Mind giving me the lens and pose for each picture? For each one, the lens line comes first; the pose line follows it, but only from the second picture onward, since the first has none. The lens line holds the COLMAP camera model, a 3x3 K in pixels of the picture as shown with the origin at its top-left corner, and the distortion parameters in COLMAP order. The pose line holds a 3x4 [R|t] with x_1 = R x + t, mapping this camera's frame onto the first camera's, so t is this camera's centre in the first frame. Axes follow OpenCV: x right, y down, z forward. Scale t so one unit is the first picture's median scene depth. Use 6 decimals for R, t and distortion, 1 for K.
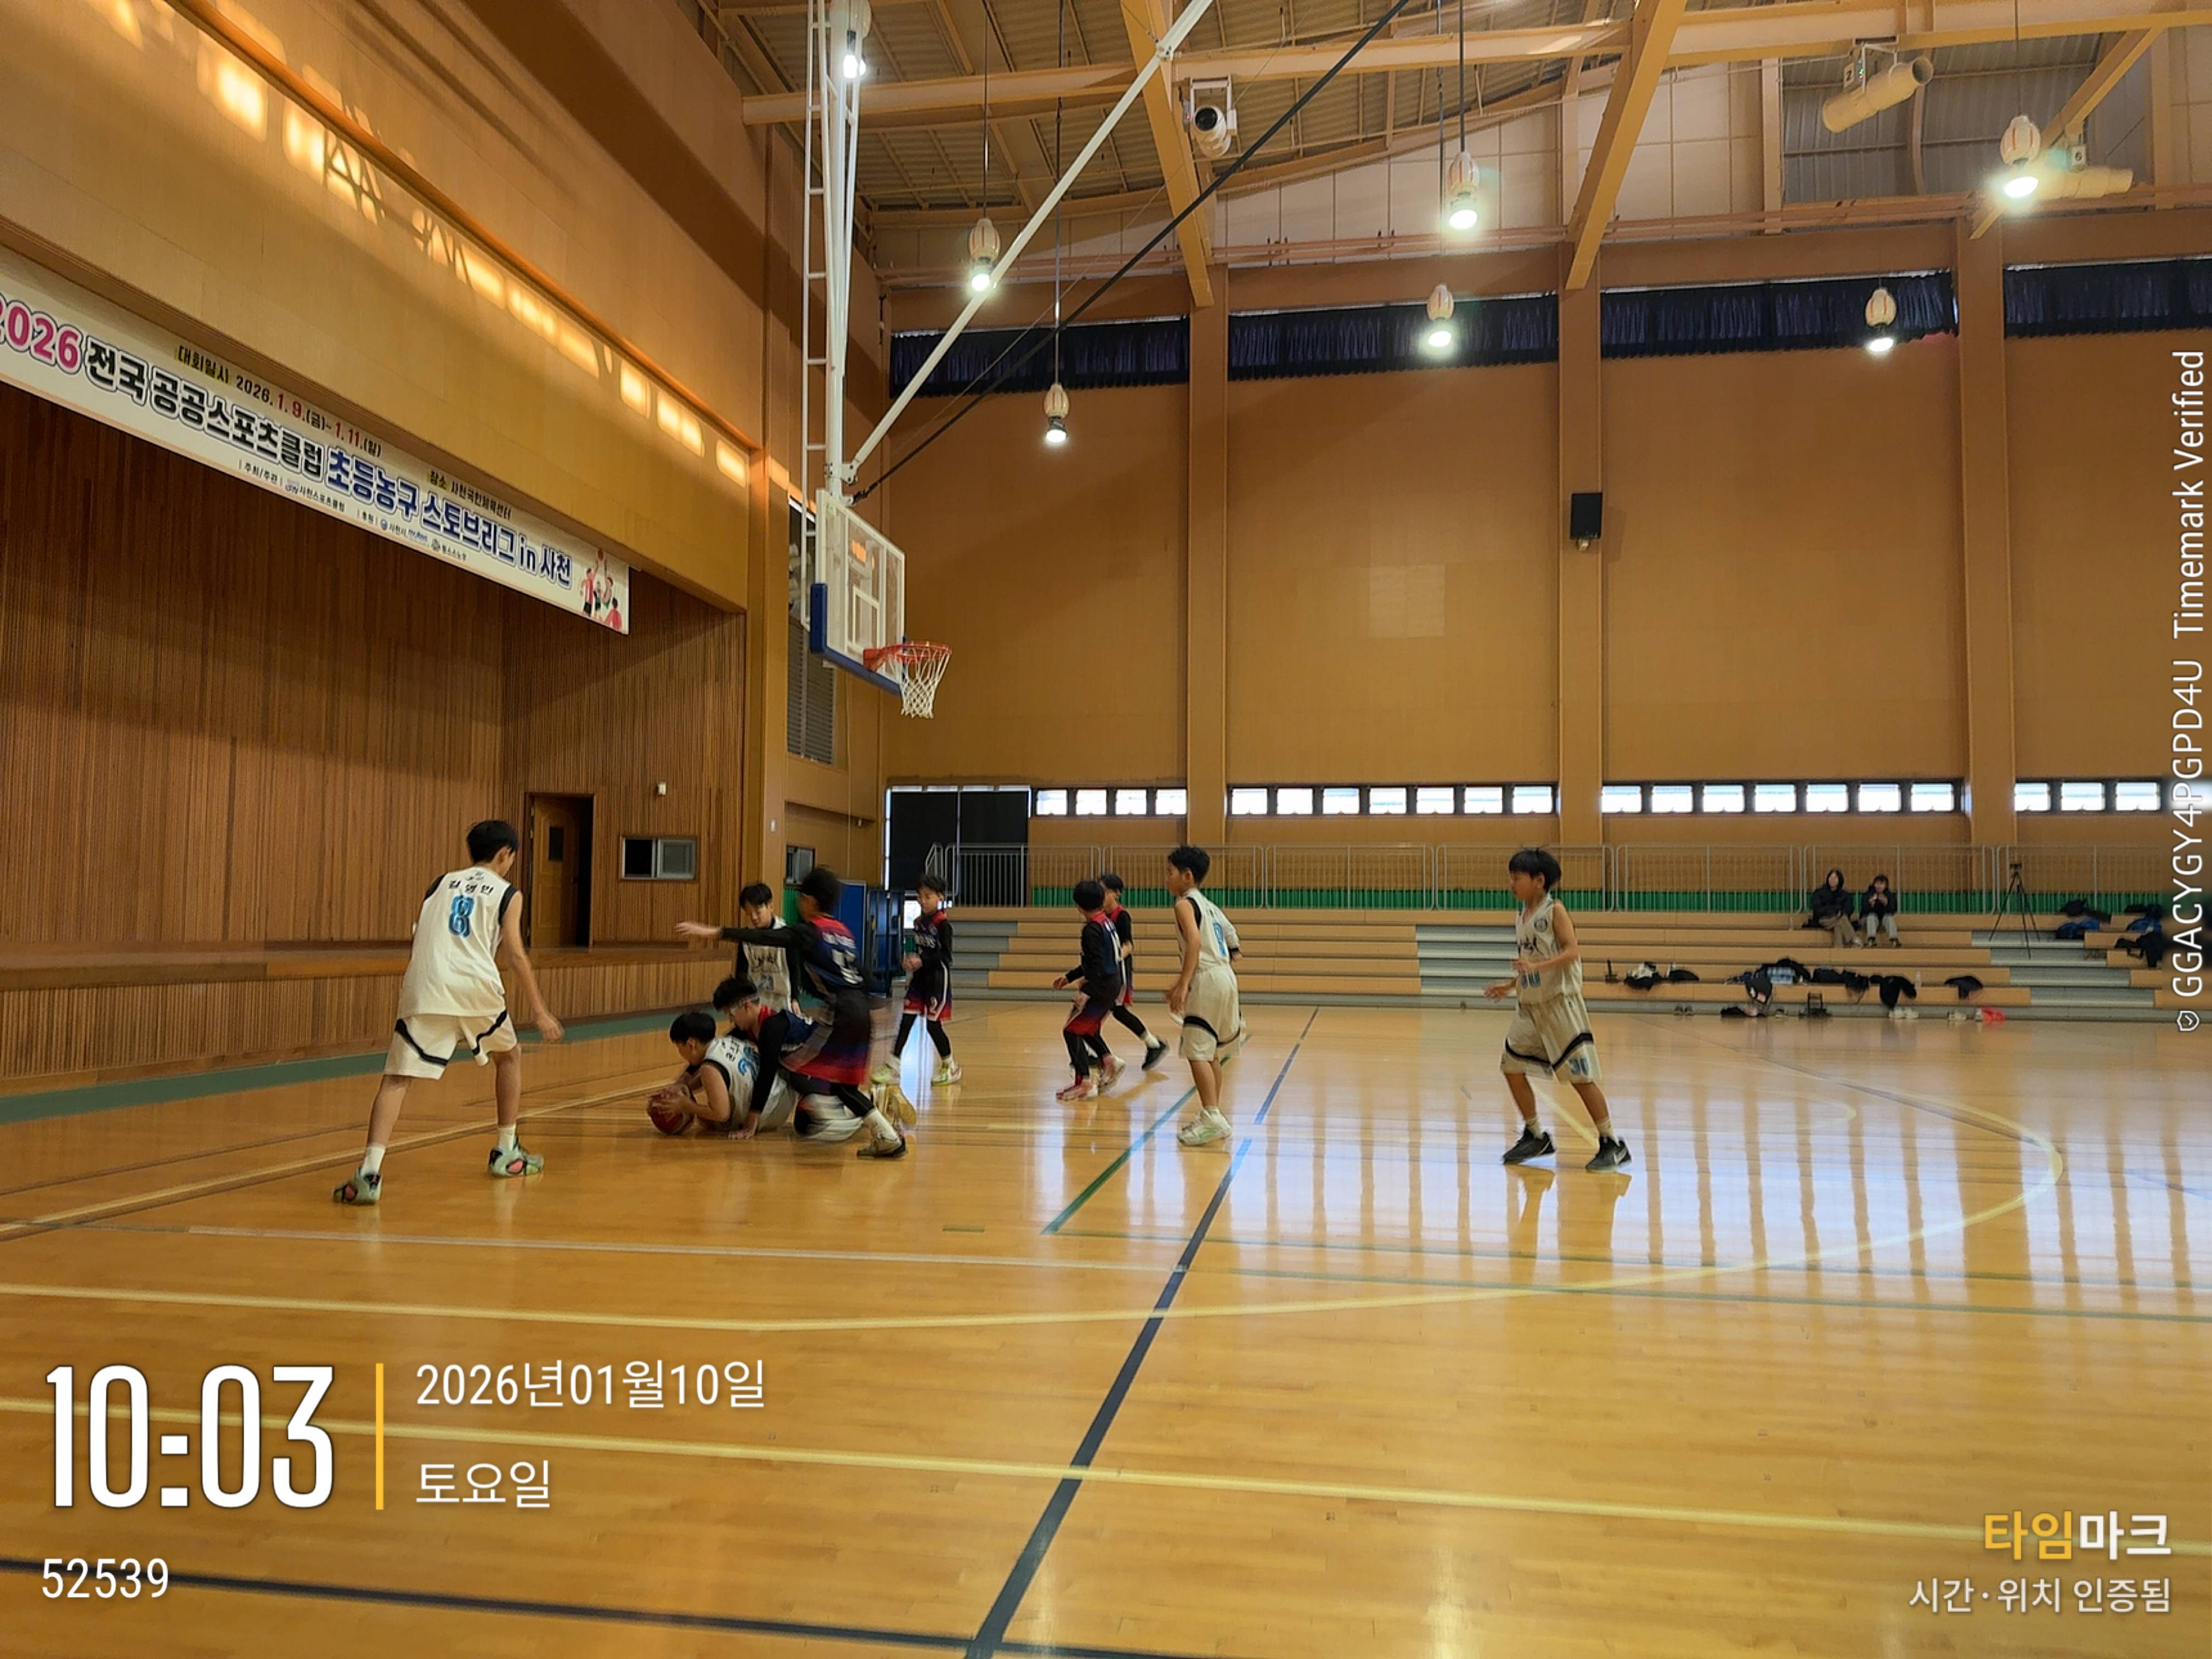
lens RADIAL K [[1557.2, 0, 1116.9], [0, 1557.2, 830.8], [0, 0, 1]] dist [0.043406, -0.038788]
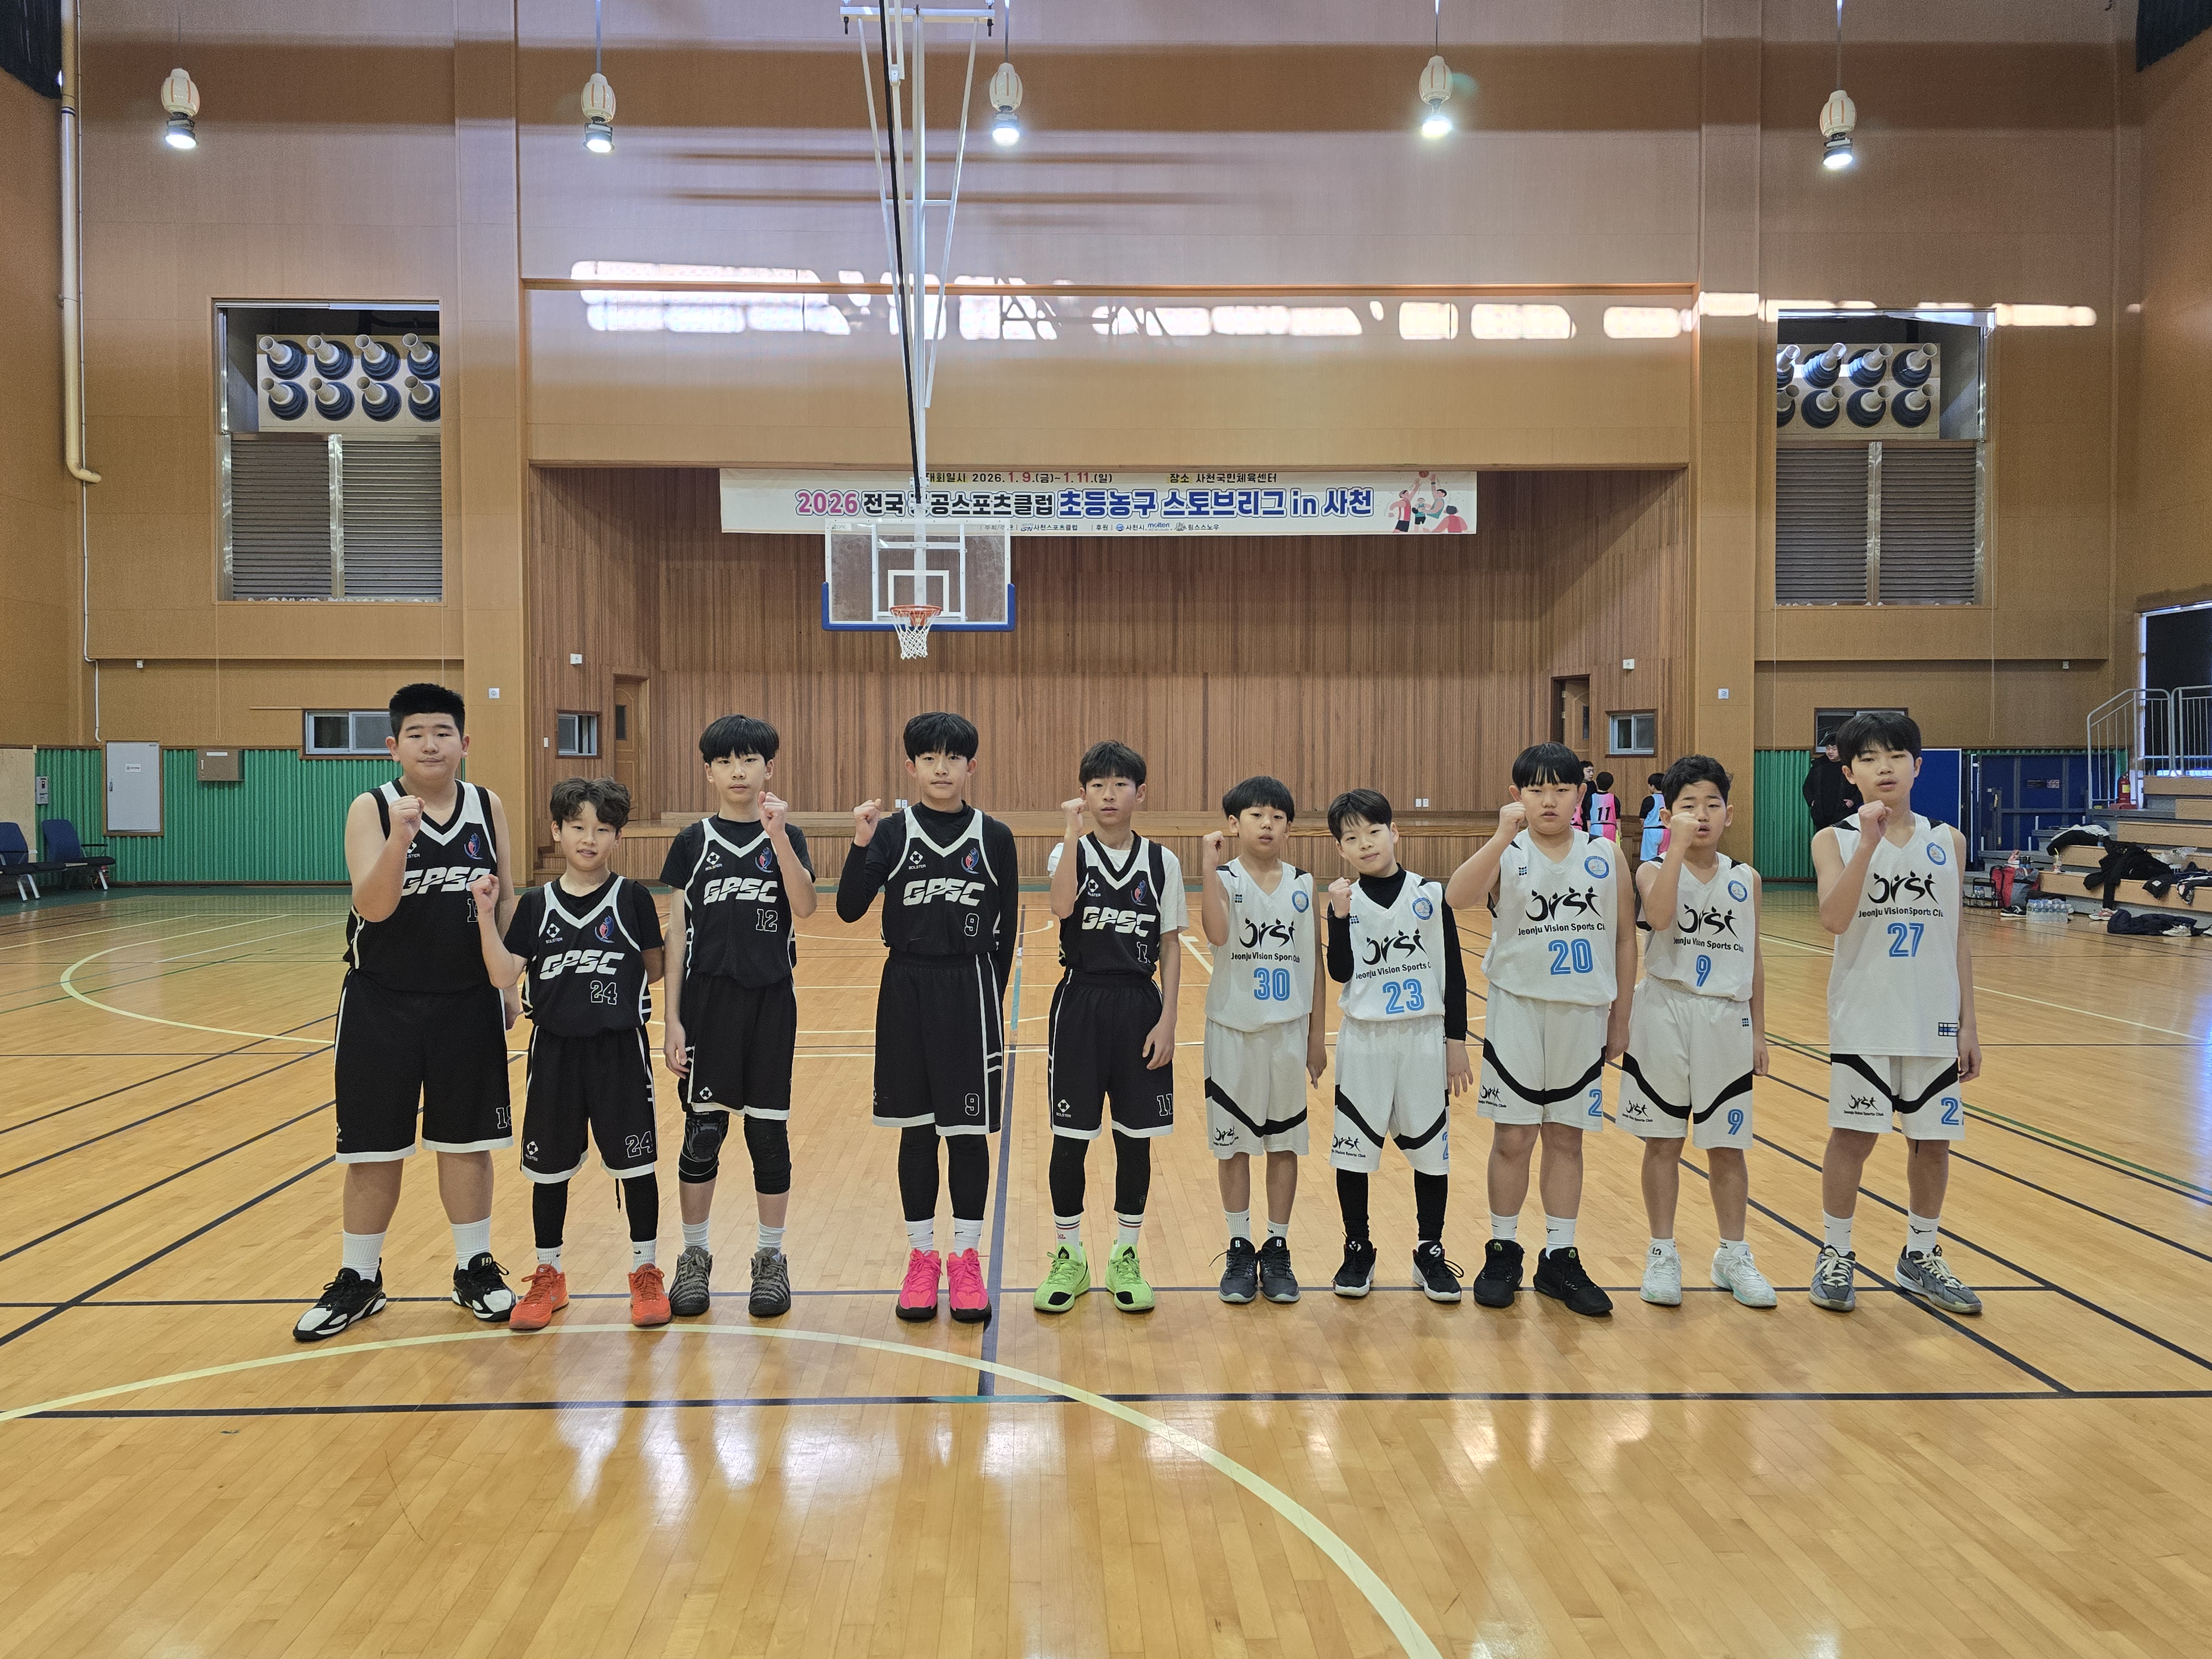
lens RADIAL K [[1557.1, 0, 1062.1], [0, 1557.1, 798.5], [0, 0, 1]] dist [0.080157, -0.076132]
pose [[0.178335, 0.008377, -0.983934, 0.777130], [0.066899, 0.997547, 0.020618, 0.016595], [0.981693, -0.069501, 0.177337, 0.561227]]
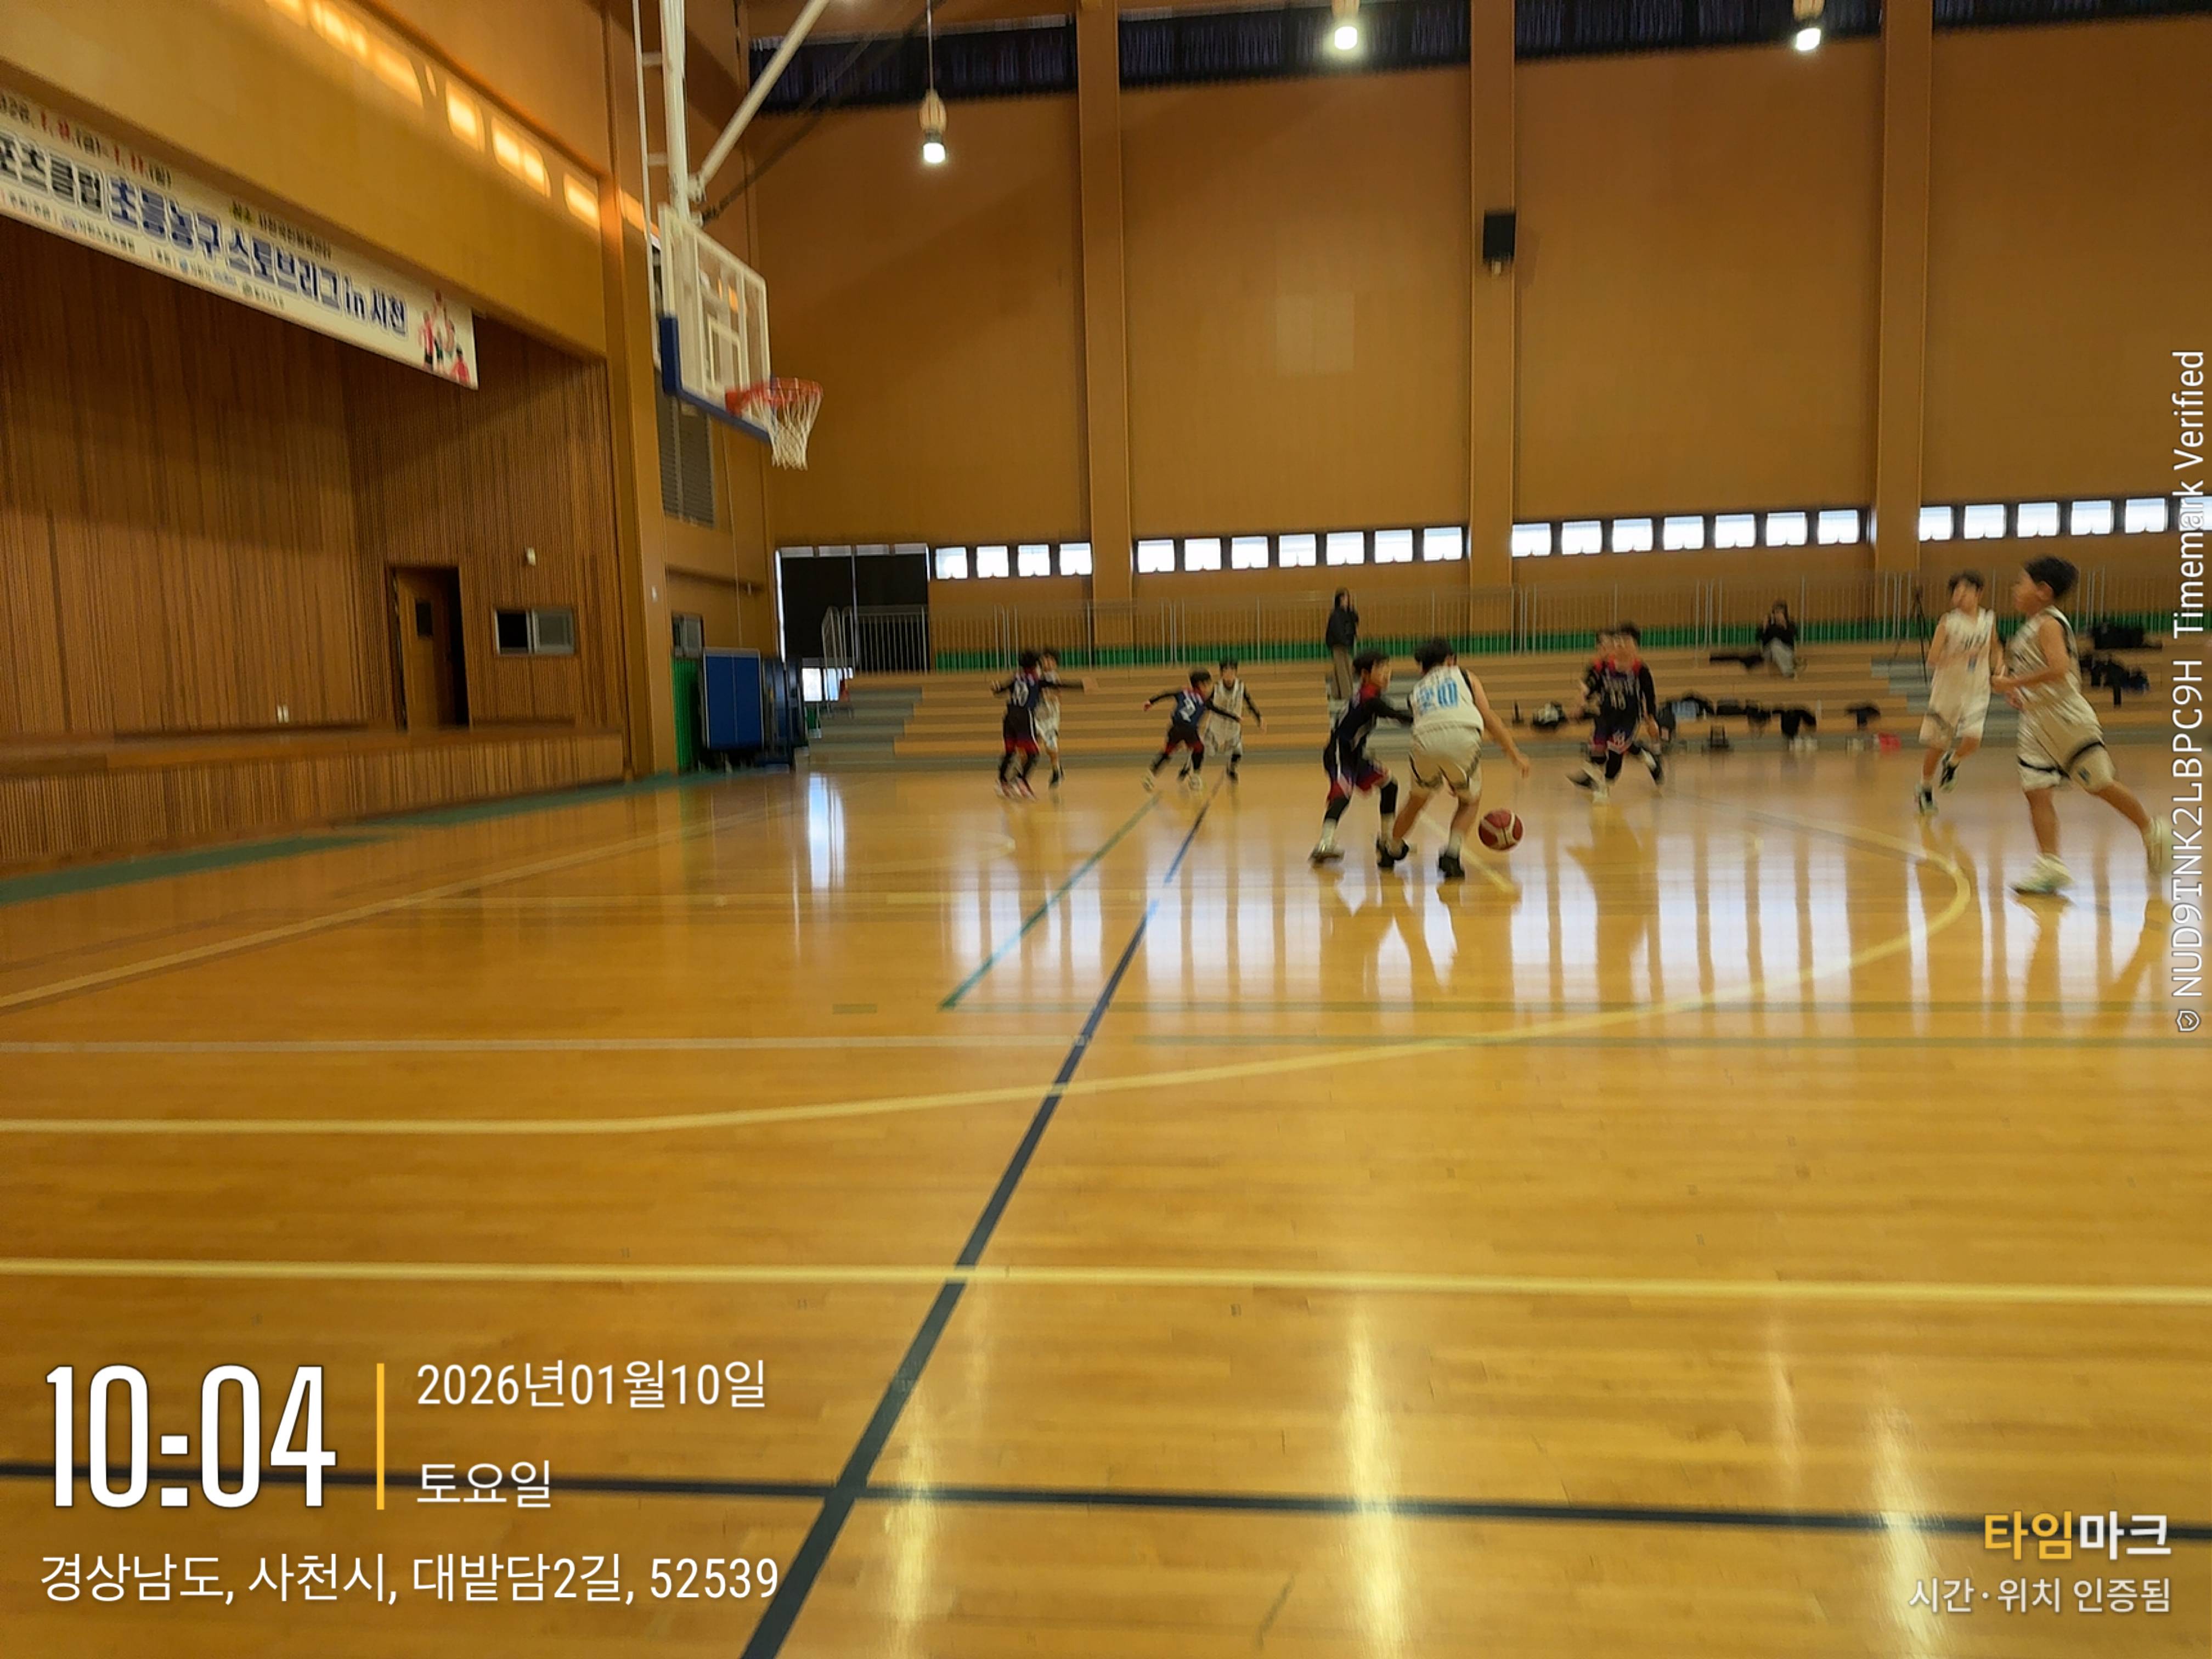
lens RADIAL K [[1564.8, 0, 1083.5], [0, 1564.8, 826.1], [0, 0, 1]] dist [0.032846, -0.019542]
pose [[0.998707, -0.038862, 0.032760, 0.005784], [0.033521, 0.988085, 0.150217, 0.003148], [-0.038208, -0.148925, 0.988110, 0.028980]]
